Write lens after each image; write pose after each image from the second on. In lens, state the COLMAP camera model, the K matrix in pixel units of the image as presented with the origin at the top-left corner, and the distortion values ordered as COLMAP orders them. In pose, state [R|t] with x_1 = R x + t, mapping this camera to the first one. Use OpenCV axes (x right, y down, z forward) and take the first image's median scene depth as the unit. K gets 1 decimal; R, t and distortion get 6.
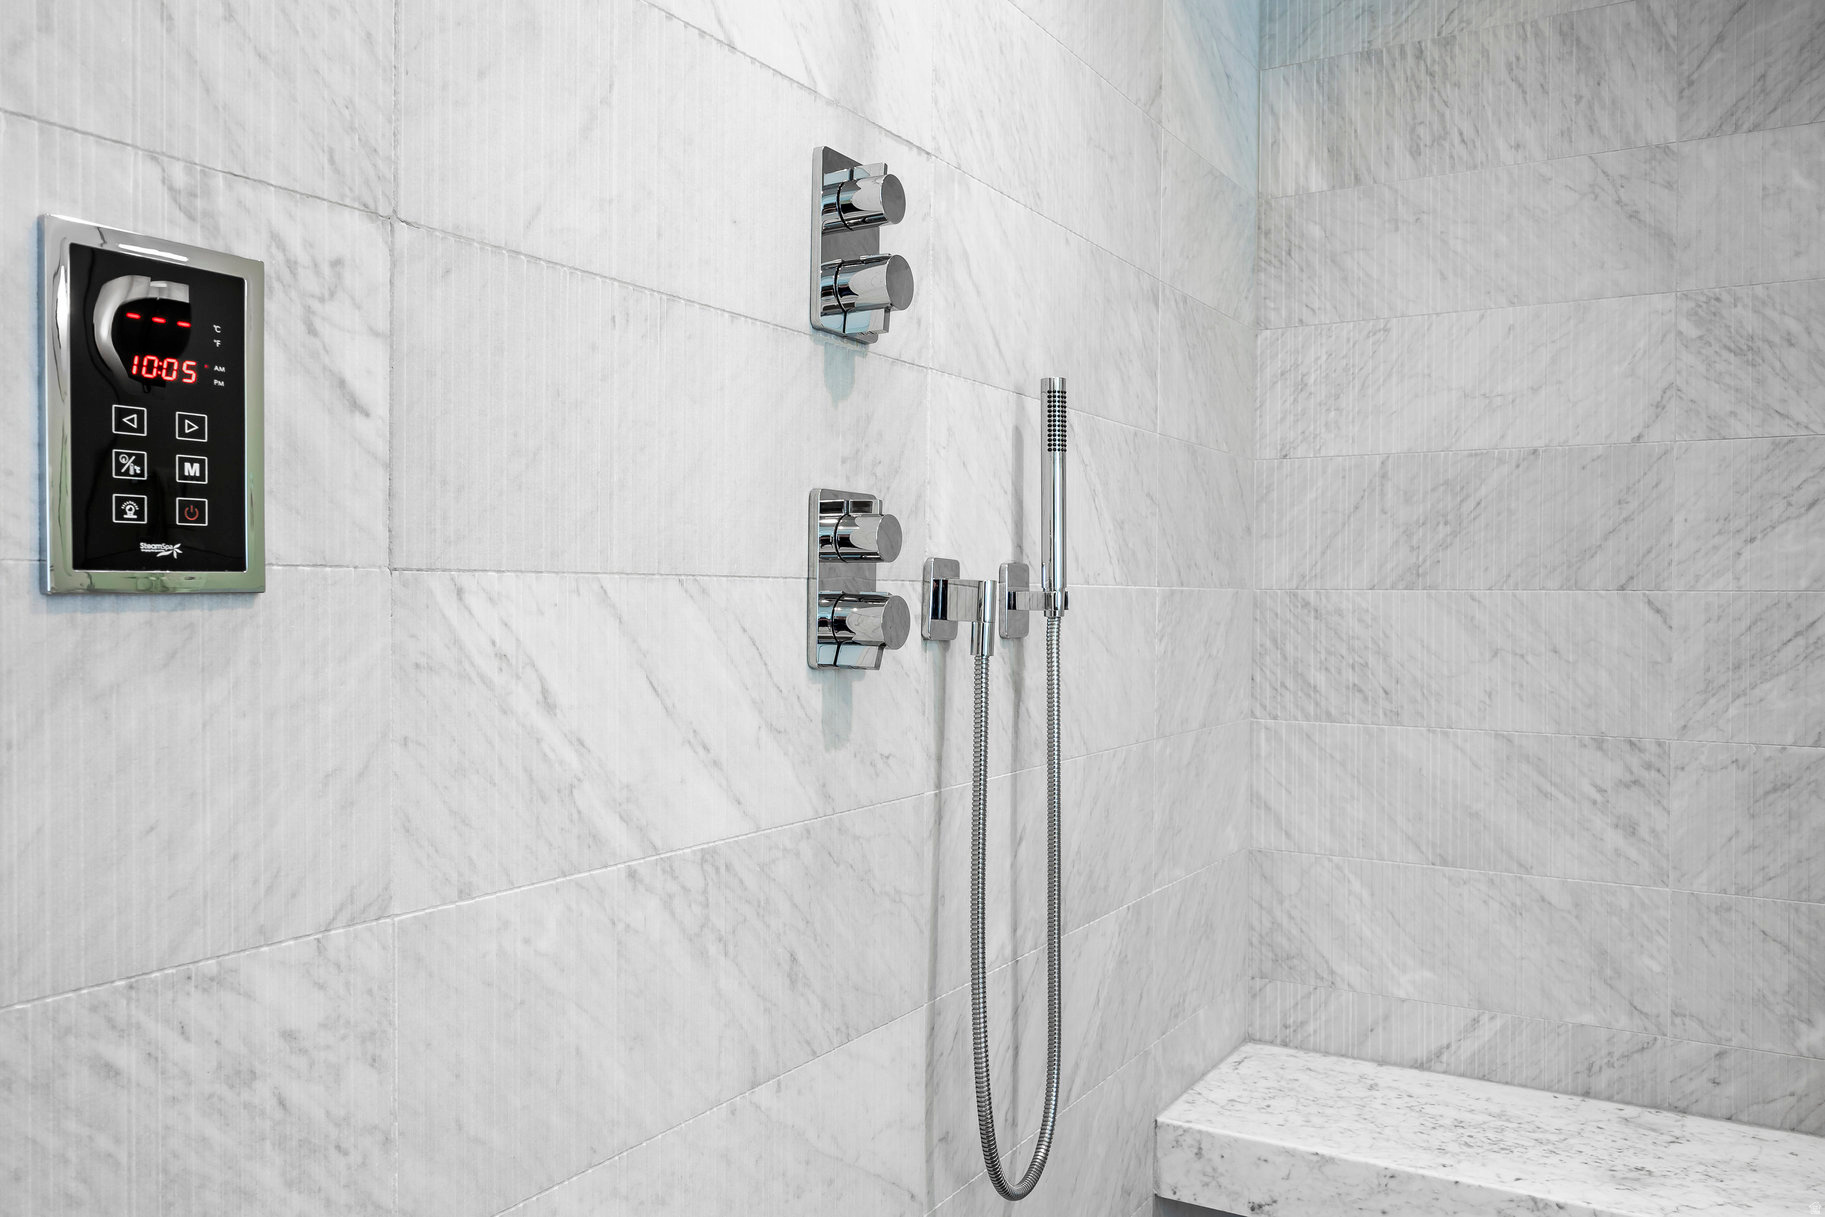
lens RADIAL K [[1429.5, 0, 917.0], [0, 1429.5, 608.5], [0, 0, 1]] dist [-0.000989, 0.000177]
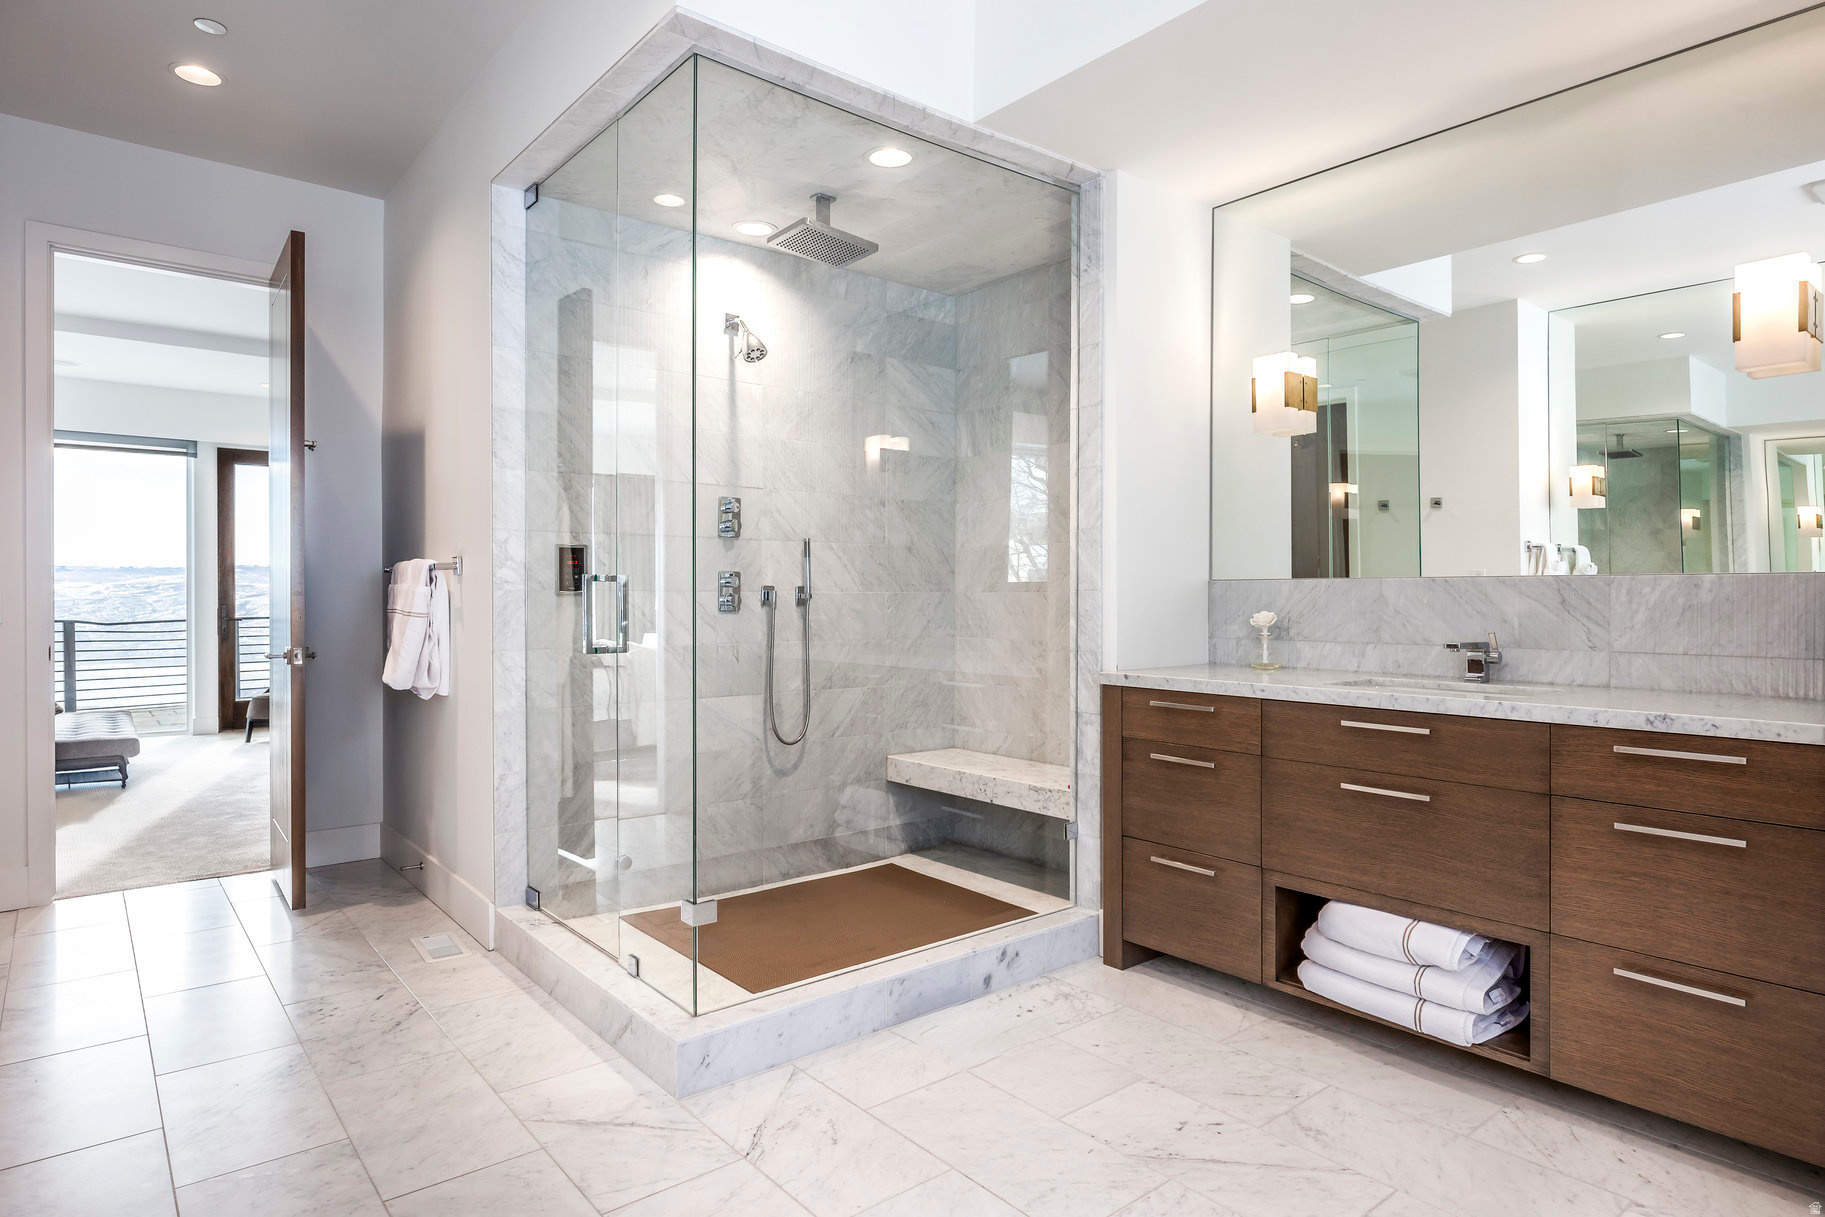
lens RADIAL K [[1040.8, 0, 910.1], [0, 1040.8, 601.1], [0, 0, 1]] dist [-0.000558, -0.000005]
pose [[0.933041, -0.003880, -0.359750, 1.032829], [0.002087, 0.999983, -0.005373, 0.017457], [0.359765, 0.004262, 0.933033, -1.146447]]
